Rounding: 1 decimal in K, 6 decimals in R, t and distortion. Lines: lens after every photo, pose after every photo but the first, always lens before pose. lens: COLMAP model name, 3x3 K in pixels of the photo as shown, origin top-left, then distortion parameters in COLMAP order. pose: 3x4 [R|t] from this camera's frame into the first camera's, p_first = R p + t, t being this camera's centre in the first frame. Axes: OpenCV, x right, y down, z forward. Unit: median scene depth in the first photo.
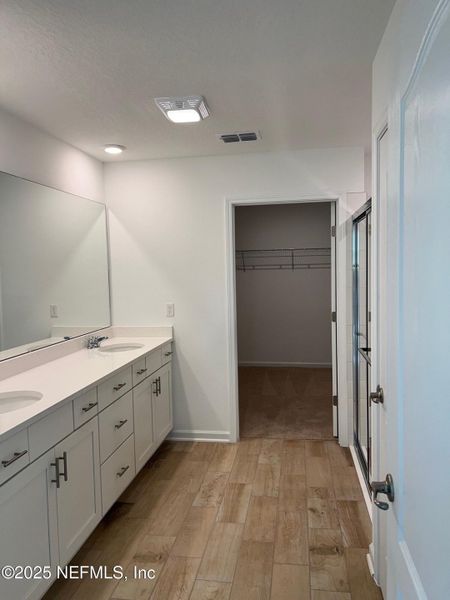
lens RADIAL K [[442.4, 0, 225.0], [0, 442.4, 300.0], [0, 0, 1]] dist [0.057634, -0.058898]
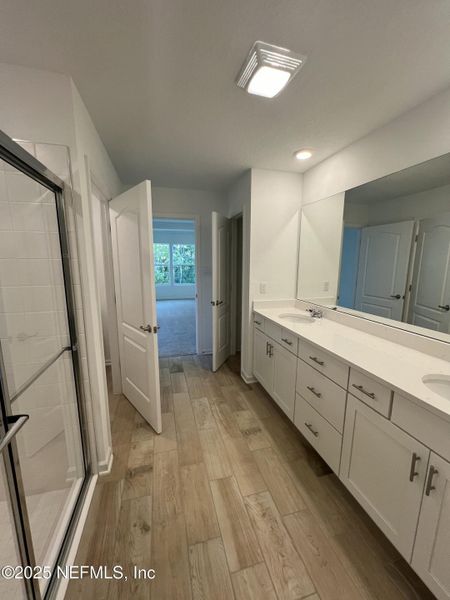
lens RADIAL K [[259.9, 0, 235.7], [0, 259.9, 305.2], [0, 0, 1]] dist [-0.000453, -0.000090]
pose [[-0.901837, 0.086974, -0.423232, 0.220904], [-0.020045, 0.970054, 0.242060, -0.101154], [0.431611, 0.226782, -0.873087, 1.475985]]
